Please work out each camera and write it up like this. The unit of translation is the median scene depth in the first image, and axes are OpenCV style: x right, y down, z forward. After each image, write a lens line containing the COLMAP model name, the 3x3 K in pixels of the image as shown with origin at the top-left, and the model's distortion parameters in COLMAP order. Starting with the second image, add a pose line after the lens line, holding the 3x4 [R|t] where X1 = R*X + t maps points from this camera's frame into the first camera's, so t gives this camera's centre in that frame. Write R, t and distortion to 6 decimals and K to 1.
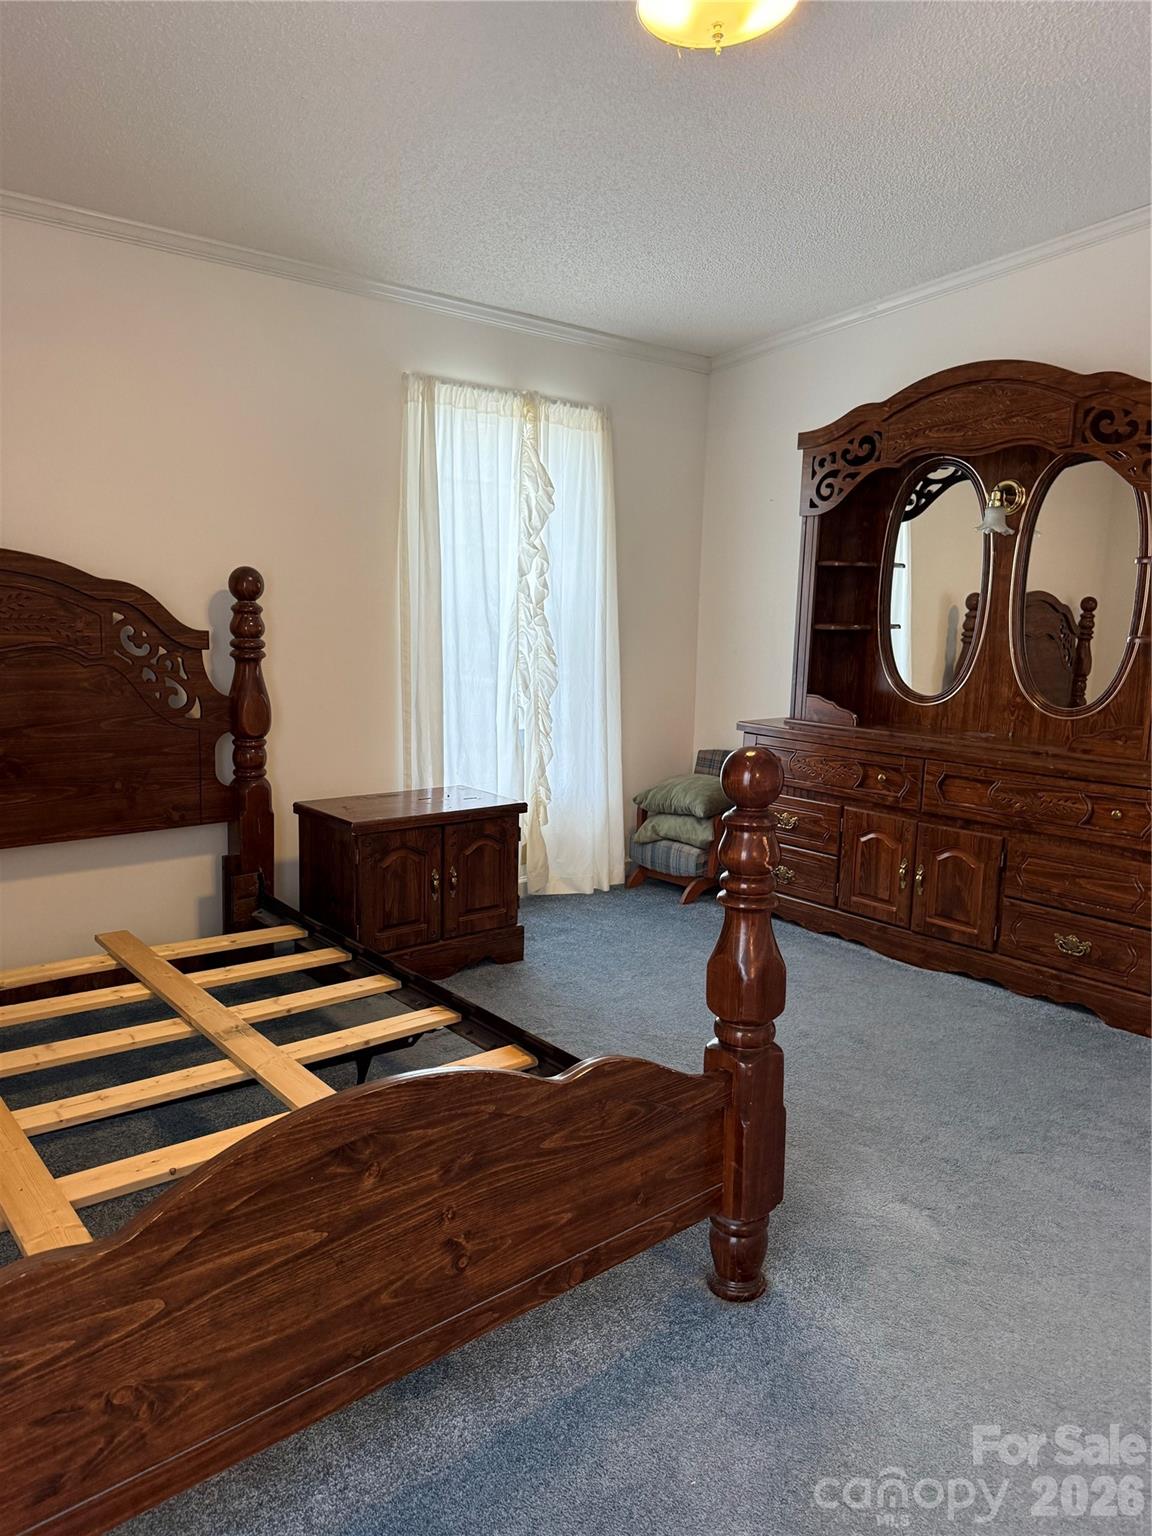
lens RADIAL K [[1080.4, 0, 572.8], [0, 1080.4, 777.8], [0, 0, 1]] dist [0.121895, -0.179522]
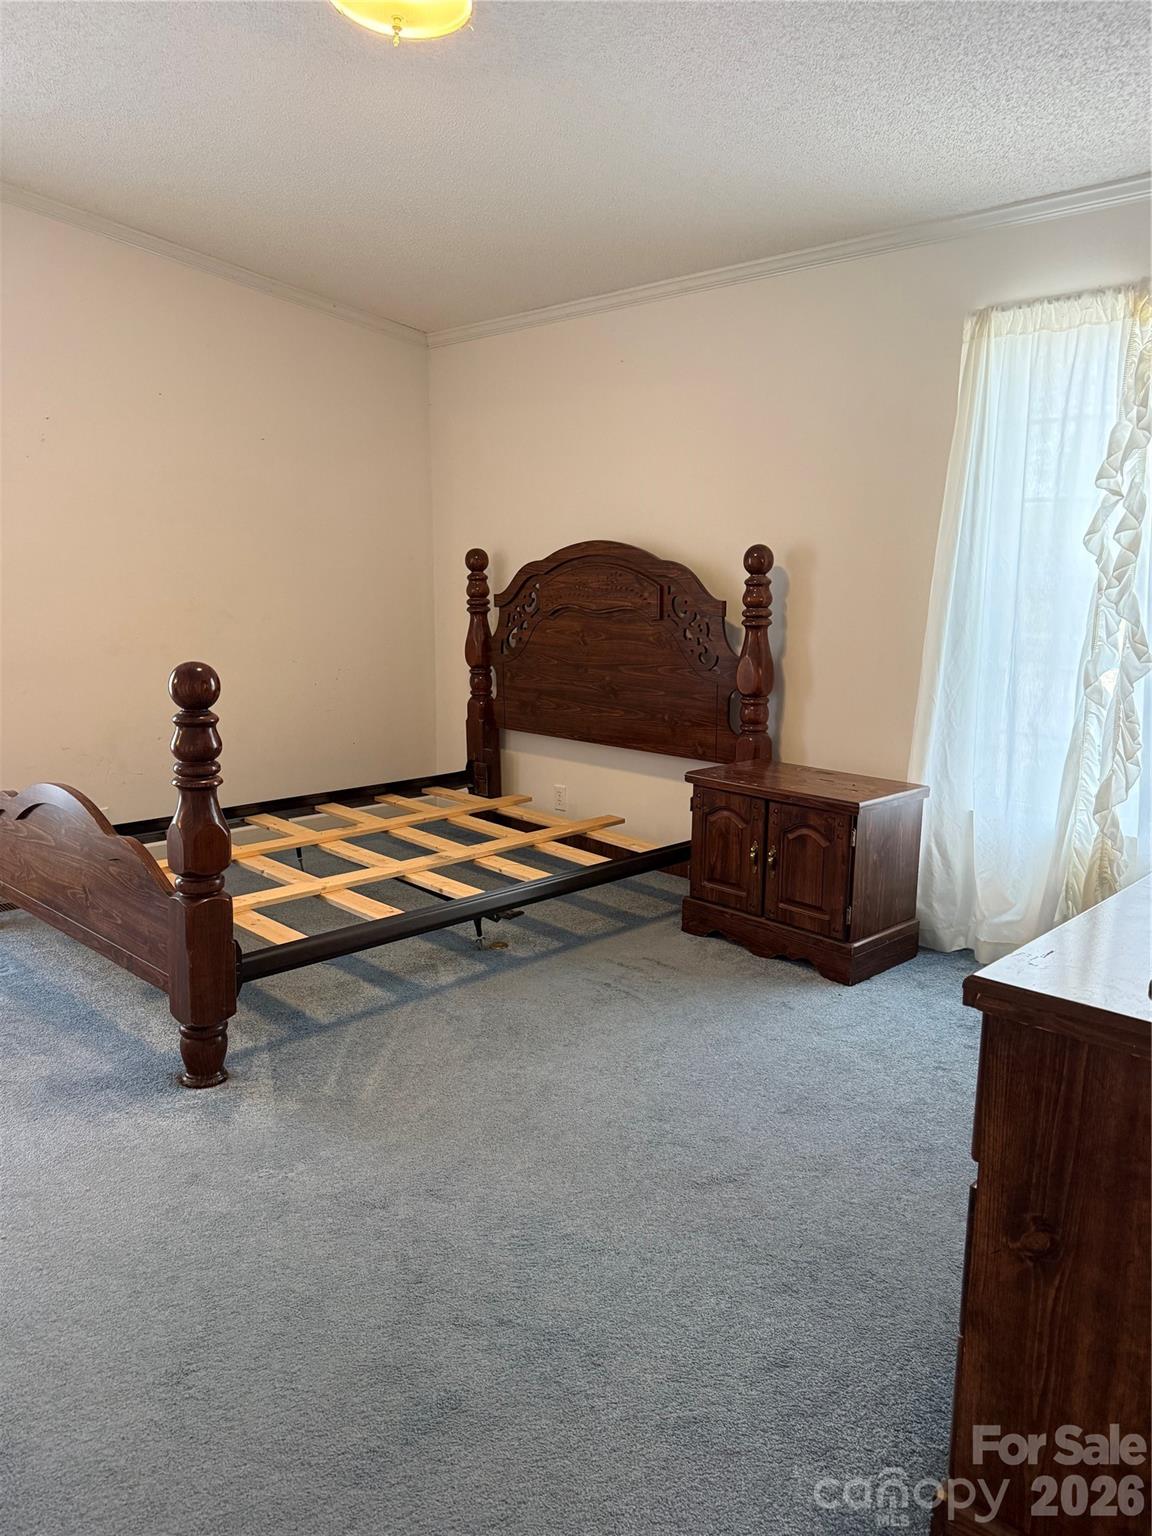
lens RADIAL K [[1080.4, 0, 572.8], [0, 1080.4, 777.8], [0, 0, 1]] dist [0.121895, -0.179522]
pose [[0.082959, 0.168025, -0.982286, 0.836841], [-0.166575, 0.974154, 0.152566, -0.097999], [0.982533, 0.150967, 0.108804, 0.726835]]
